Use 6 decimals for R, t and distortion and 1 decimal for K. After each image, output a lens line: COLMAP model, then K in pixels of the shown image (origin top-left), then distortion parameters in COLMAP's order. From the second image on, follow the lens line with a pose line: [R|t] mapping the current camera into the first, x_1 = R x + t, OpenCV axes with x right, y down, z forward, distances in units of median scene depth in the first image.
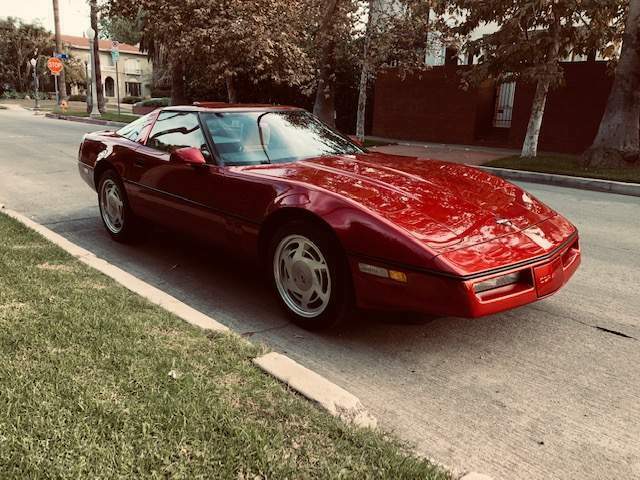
lens RADIAL K [[525.0, 0, 320.0], [0, 525.0, 240.0], [0, 0, 1]] dist [0.005033, -0.003506]
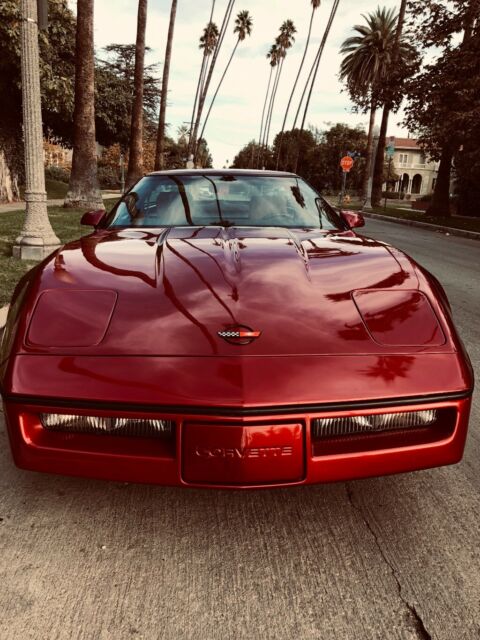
lens RADIAL K [[525.0, 0, 240.0], [0, 525.0, 320.0], [0, 0, 1]] dist [0.005033, -0.003506]
pose [[0.751469, 0.148671, -0.642800, 0.072786], [-0.170391, 0.984961, 0.028612, -0.006803], [0.637386, 0.088026, 0.765500, 0.059144]]
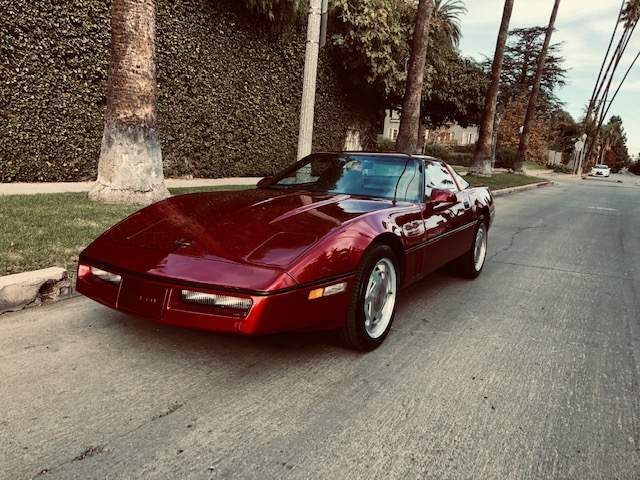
lens RADIAL K [[525.0, 0, 320.0], [0, 525.0, 240.0], [0, 0, 1]] dist [0.005033, -0.003506]
pose [[0.282770, 0.141232, -0.948733, 0.139269], [-0.290131, 0.955362, 0.055745, -0.017307], [0.914257, 0.259493, 0.311124, 0.095875]]
